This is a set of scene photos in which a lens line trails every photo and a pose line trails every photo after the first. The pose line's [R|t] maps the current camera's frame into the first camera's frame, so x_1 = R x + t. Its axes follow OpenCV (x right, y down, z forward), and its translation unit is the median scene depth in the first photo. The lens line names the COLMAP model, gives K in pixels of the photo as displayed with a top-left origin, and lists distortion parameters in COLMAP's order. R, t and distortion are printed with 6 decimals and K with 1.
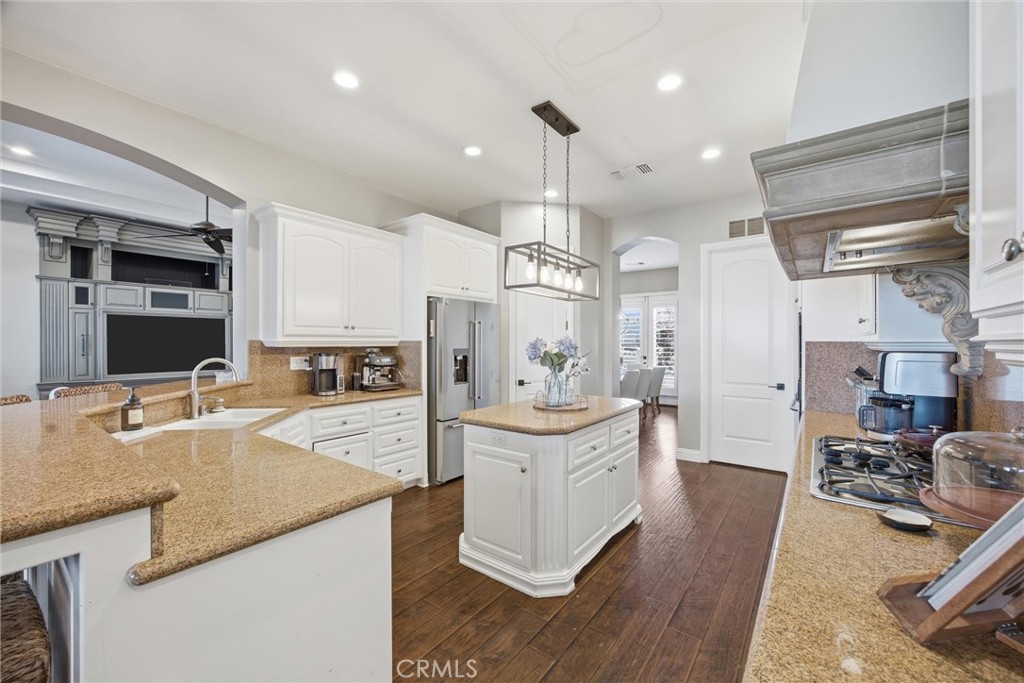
lens RADIAL K [[398.3, 0, 515.3], [0, 398.3, 342.7], [0, 0, 1]] dist [-0.015114, 0.003425]
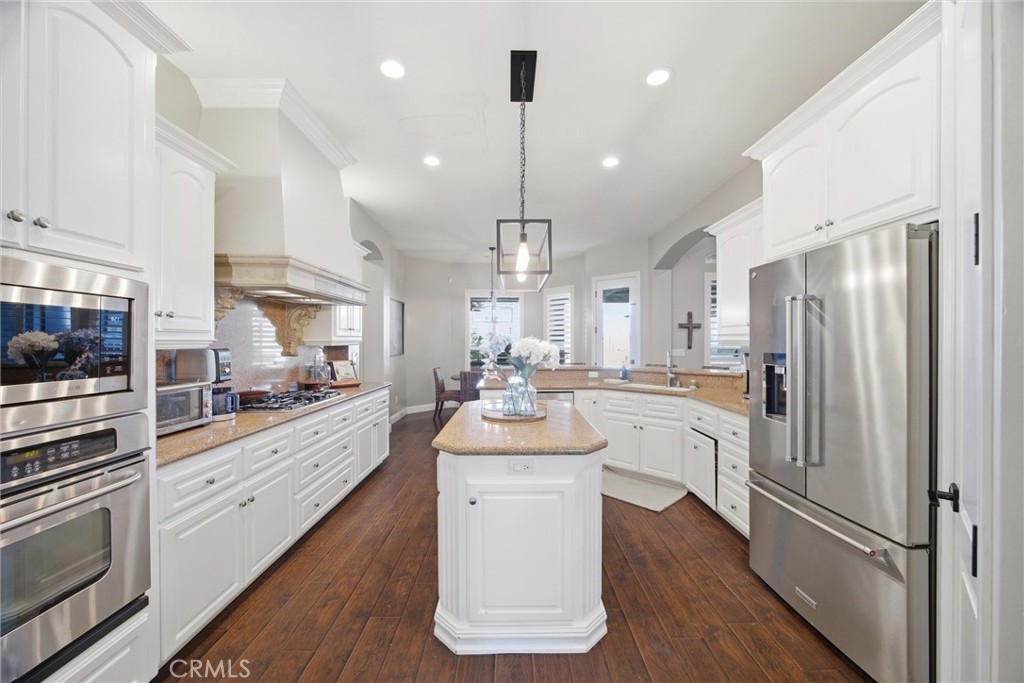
lens RADIAL K [[398.3, 0, 518.2], [0, 398.3, 343.2], [0, 0, 1]] dist [-0.015114, 0.003425]
pose [[-0.787138, -0.001810, -0.616774, 0.517702], [-0.003806, 0.999991, 0.001923, 0.003124], [0.616765, 0.003861, -0.787138, 1.355161]]
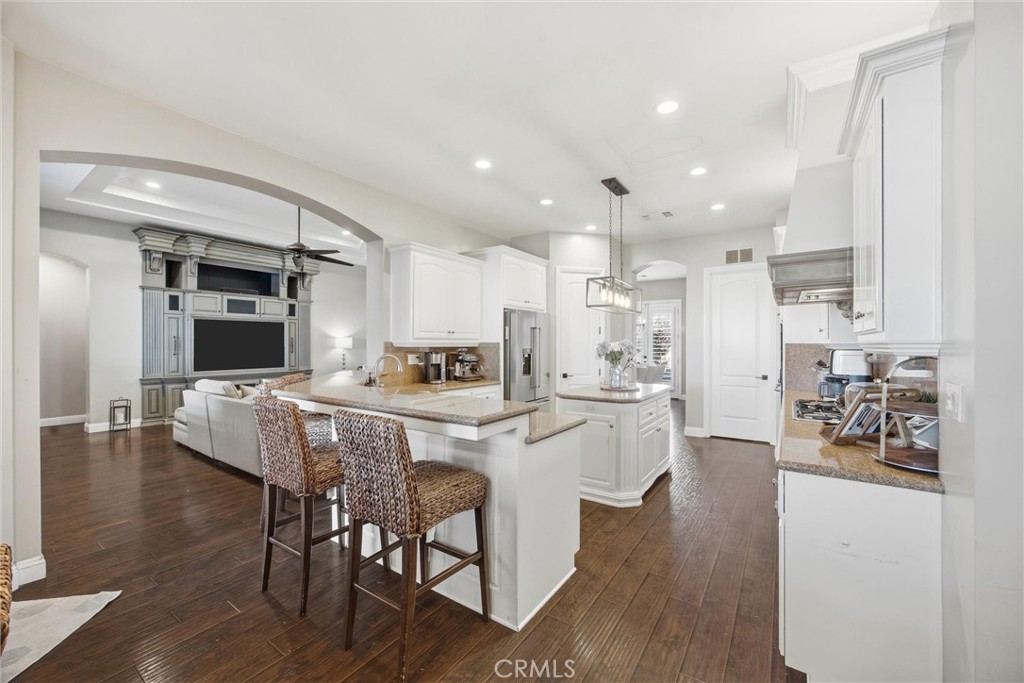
lens RADIAL K [[398.3, 0, 514.3], [0, 398.3, 343.4], [0, 0, 1]] dist [-0.015114, 0.003425]
pose [[0.998926, 0.001006, 0.046326, -0.267244], [-0.000931, 0.999998, -0.001659, 0.000177], [-0.046328, 0.001614, 0.998925, -0.331806]]
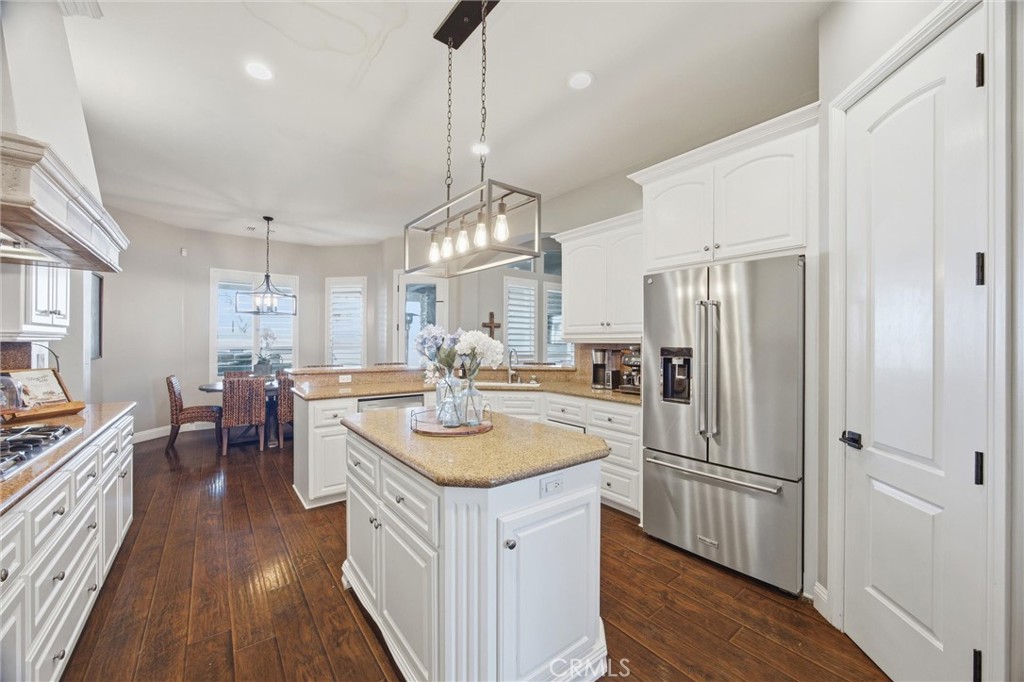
lens RADIAL K [[398.3, 0, 520.4], [0, 398.3, 343.1], [0, 0, 1]] dist [-0.015114, 0.003425]
pose [[-0.248960, -0.003682, -0.968507, 0.613675], [-0.005436, 0.999982, -0.002404, 0.013114], [0.968499, 0.004666, -0.248976, 1.035045]]
